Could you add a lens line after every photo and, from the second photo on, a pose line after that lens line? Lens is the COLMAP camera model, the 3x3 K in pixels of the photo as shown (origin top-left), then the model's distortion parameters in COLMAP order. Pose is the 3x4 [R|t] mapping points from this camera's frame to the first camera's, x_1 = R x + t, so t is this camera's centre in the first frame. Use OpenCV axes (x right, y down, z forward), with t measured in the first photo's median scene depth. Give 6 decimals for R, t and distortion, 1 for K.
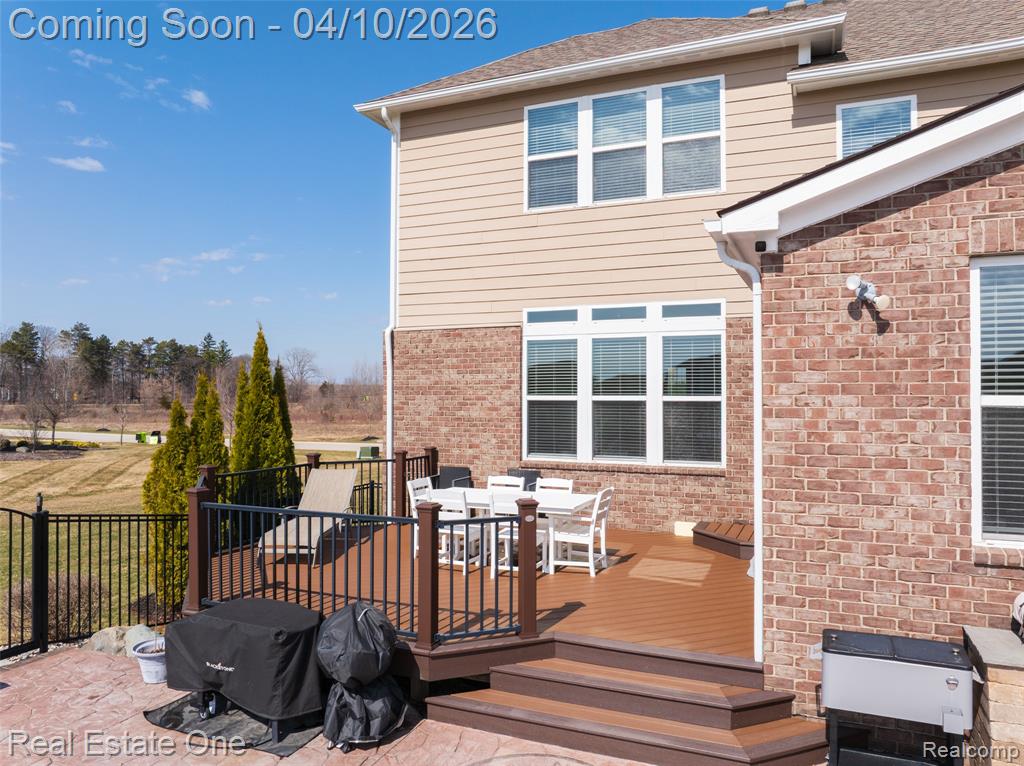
lens RADIAL K [[720.6, 0, 513.7], [0, 720.6, 394.9], [0, 0, 1]] dist [-0.016493, -0.004634]
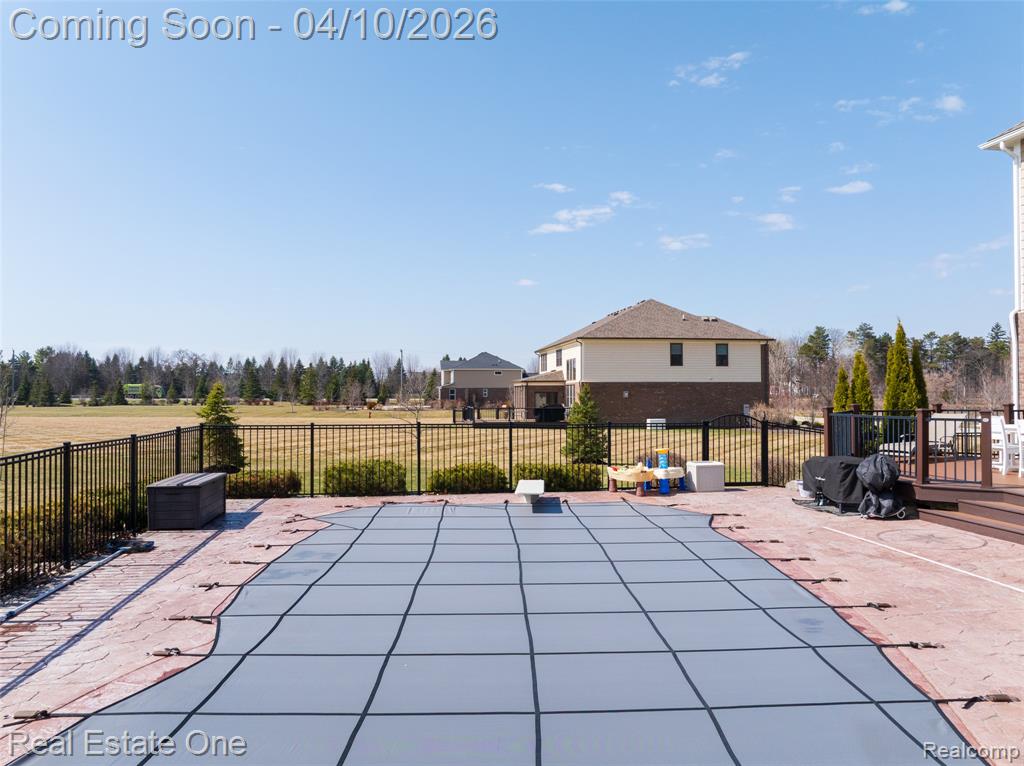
lens RADIAL K [[720.6, 0, 513.7], [0, 720.6, 394.9], [0, 0, 1]] dist [-0.016493, -0.004634]
pose [[0.531911, 0.001535, -0.846799, 0.112820], [0.001959, 0.999993, 0.003043, 0.013167], [0.846798, -0.003277, 0.531905, -0.114641]]
